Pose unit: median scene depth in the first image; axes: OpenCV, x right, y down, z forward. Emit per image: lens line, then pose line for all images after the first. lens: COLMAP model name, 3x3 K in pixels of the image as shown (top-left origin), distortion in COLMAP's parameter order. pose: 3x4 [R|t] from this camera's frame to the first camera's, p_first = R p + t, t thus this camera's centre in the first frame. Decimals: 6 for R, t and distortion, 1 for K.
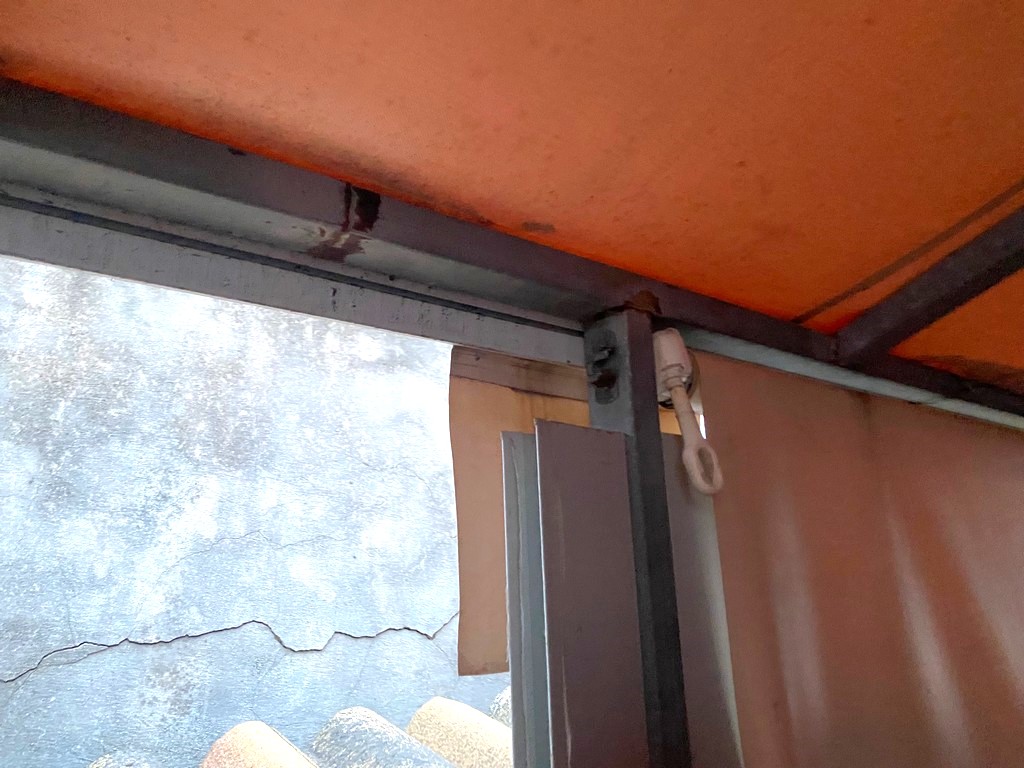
lens RADIAL K [[765.4, 0, 512.0], [0, 765.4, 384.0], [0, 0, 1]] dist [0.039605, -0.040365]
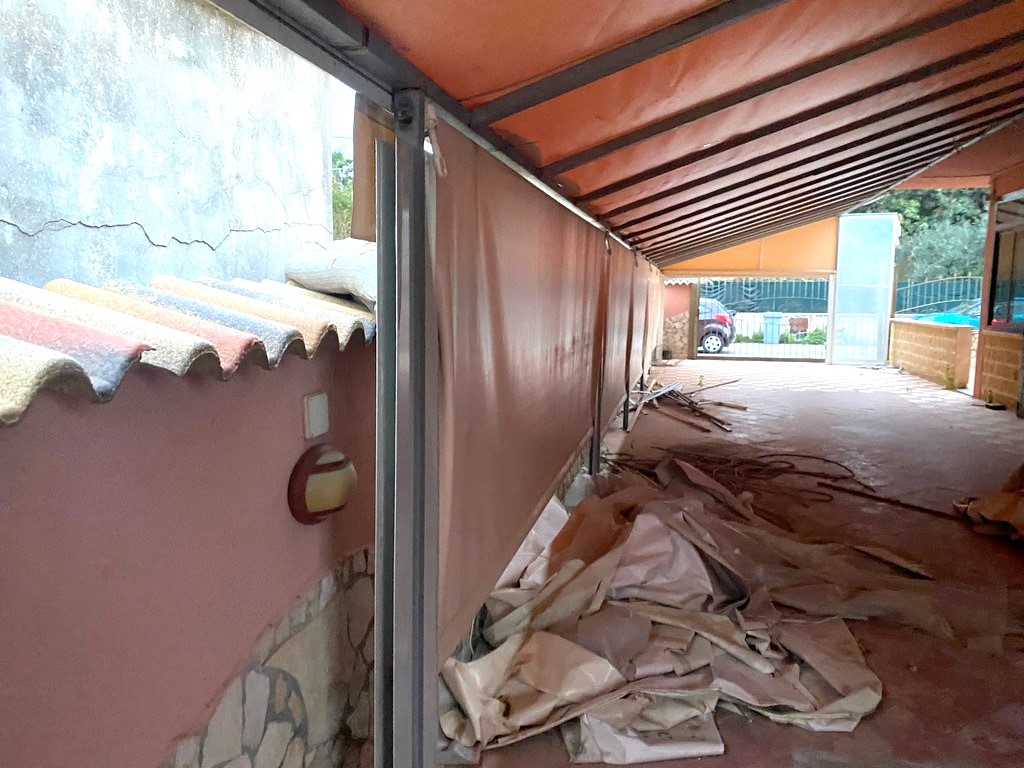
lens RADIAL K [[765.4, 0, 512.0], [0, 765.4, 384.0], [0, 0, 1]] dist [0.039605, -0.040365]
pose [[0.781241, -0.028725, 0.623569, -0.777264], [-0.194845, 0.937810, 0.287312, 0.008459], [-0.593042, -0.345959, 0.727058, -0.796363]]
